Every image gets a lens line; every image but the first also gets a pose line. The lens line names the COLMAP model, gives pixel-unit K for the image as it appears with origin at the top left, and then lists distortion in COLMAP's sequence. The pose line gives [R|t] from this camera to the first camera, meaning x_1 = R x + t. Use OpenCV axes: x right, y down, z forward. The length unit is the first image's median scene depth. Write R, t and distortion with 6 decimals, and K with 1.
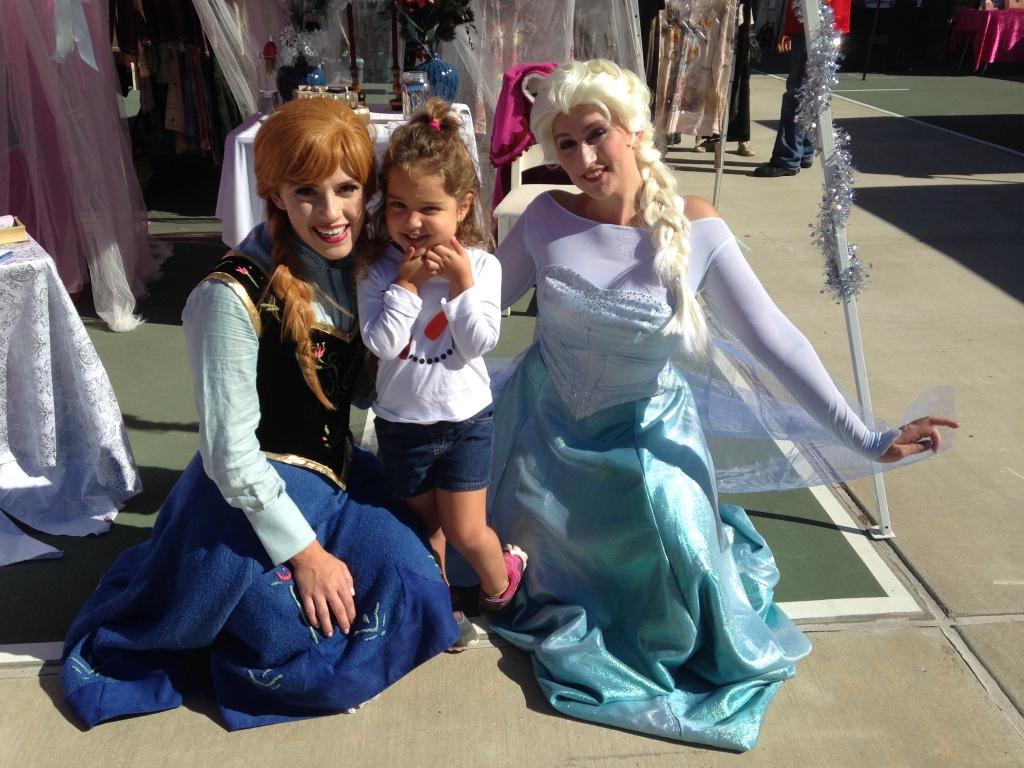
lens RADIAL K [[945.2, 0, 512.2], [0, 945.2, 381.4], [0, 0, 1]] dist [0.023274, 0.000000]
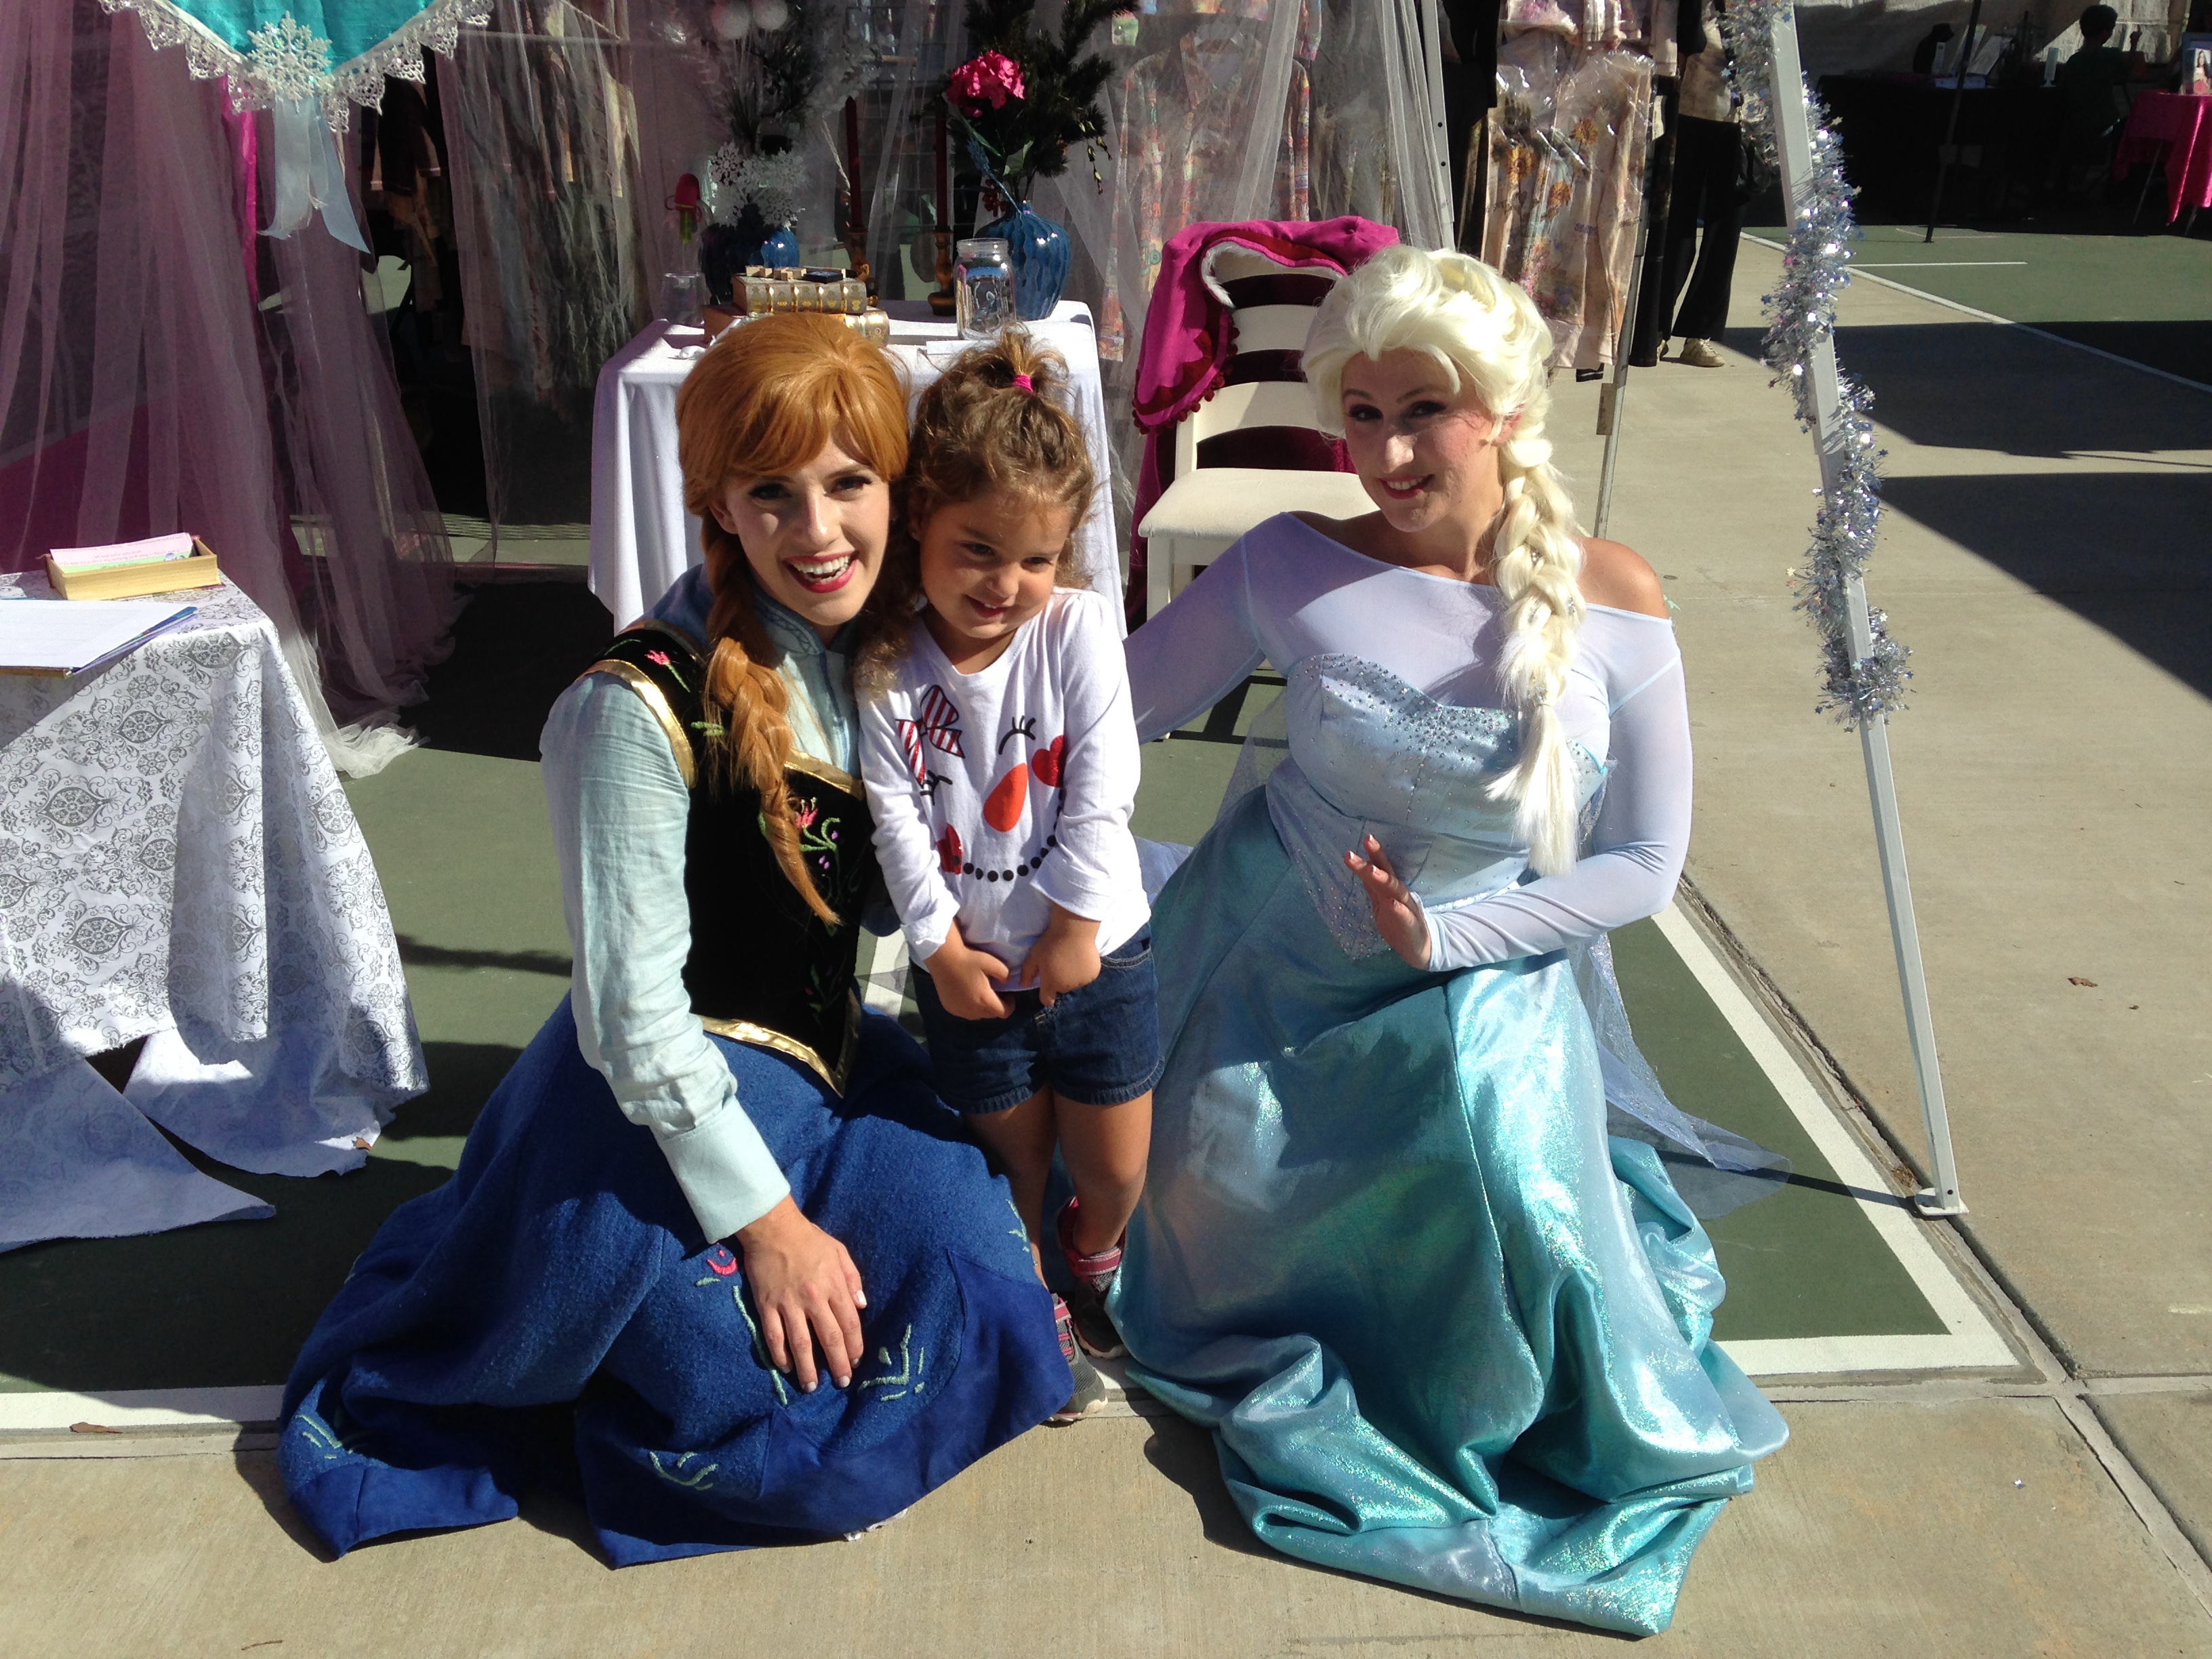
lens RADIAL K [[2041.7, 0, 1096.1], [0, 2041.7, 818.8], [0, 0, 1]] dist [0.023274, 0.000000]
pose [[0.999373, 0.013833, -0.032594, -0.009688], [-0.014695, 0.999545, -0.026345, -0.002816], [0.032215, 0.026808, 0.999121, -0.068234]]
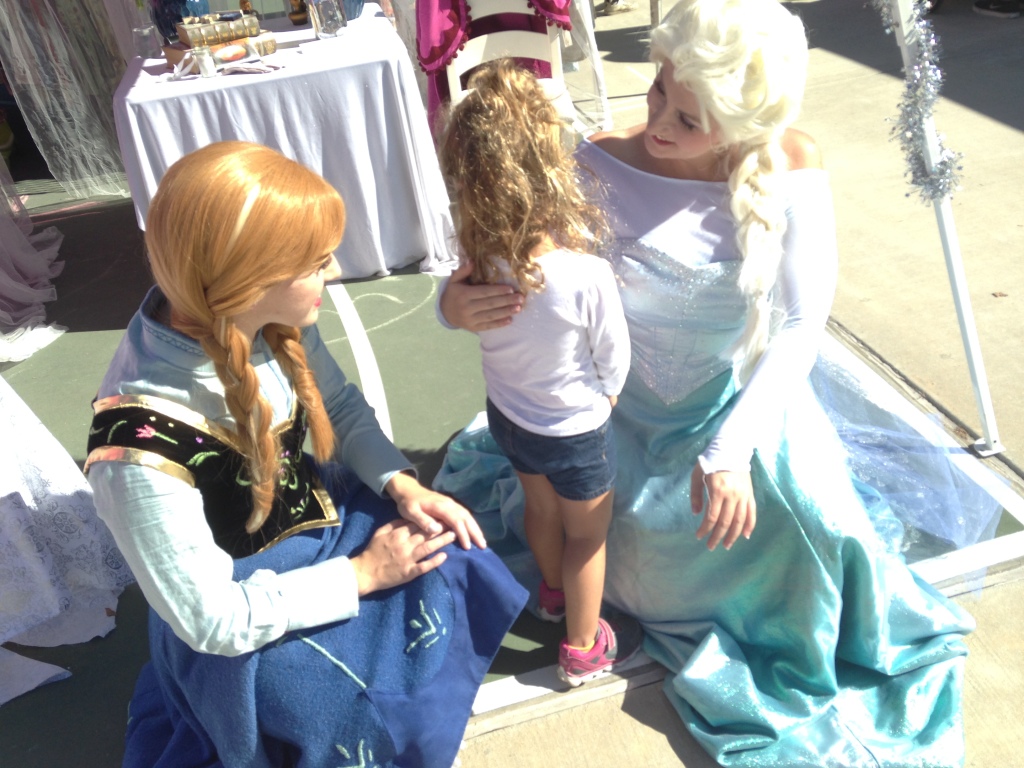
lens RADIAL K [[945.2, 0, 514.1], [0, 945.2, 386.7], [0, 0, 1]] dist [0.023274, 0.000000]
pose [[0.977684, -0.194376, 0.079696, -0.116028], [0.180659, 0.971531, 0.153267, -0.122580], [-0.107218, -0.135449, 0.984966, 0.184621]]
